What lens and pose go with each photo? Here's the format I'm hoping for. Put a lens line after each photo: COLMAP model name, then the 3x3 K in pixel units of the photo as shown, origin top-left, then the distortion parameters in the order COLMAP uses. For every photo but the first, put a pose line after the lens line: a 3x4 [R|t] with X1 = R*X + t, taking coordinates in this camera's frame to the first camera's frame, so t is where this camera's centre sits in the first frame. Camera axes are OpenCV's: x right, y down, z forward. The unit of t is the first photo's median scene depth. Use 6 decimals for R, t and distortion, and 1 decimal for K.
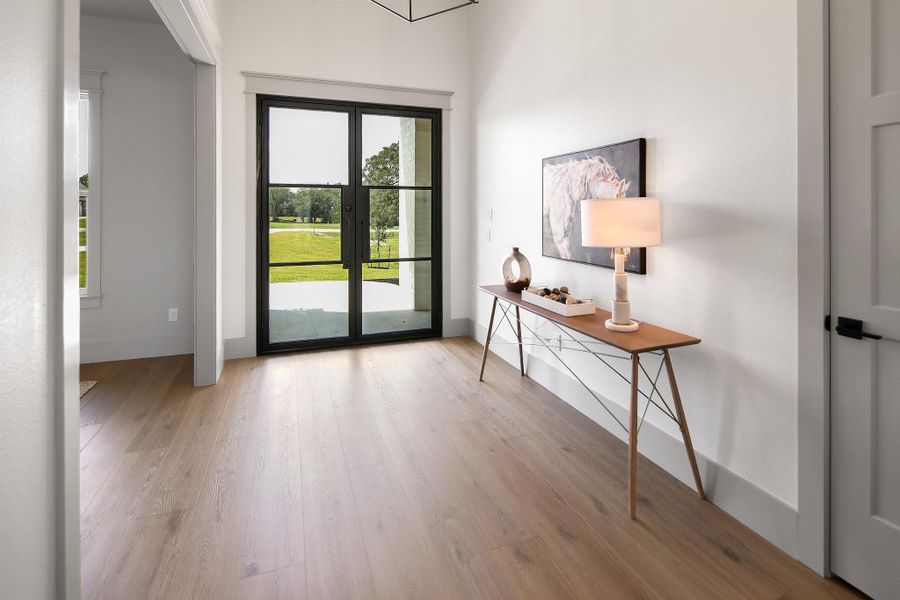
lens RADIAL K [[443.4, 0, 450.0], [0, 443.4, 198.4], [0, 0, 1]] dist [0.002233, -0.000134]
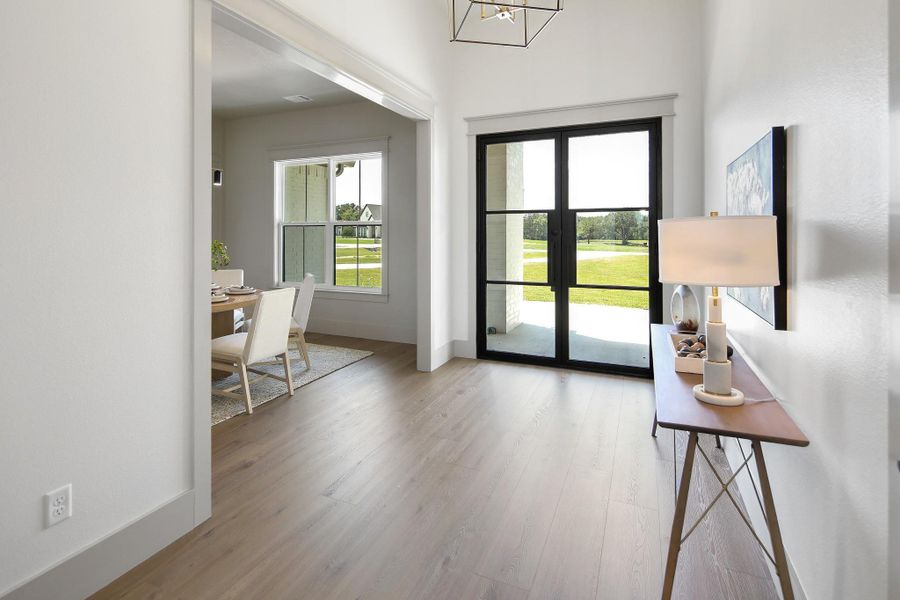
lens RADIAL K [[442.0, 0, 452.0], [0, 442.0, 222.6], [0, 0, 1]] dist [-0.000003, -0.000551]
pose [[0.727611, -0.019614, -0.685710, 0.301605], [0.020578, 0.999765, -0.006761, 0.002252], [0.685682, -0.009191, 0.727844, 0.100082]]
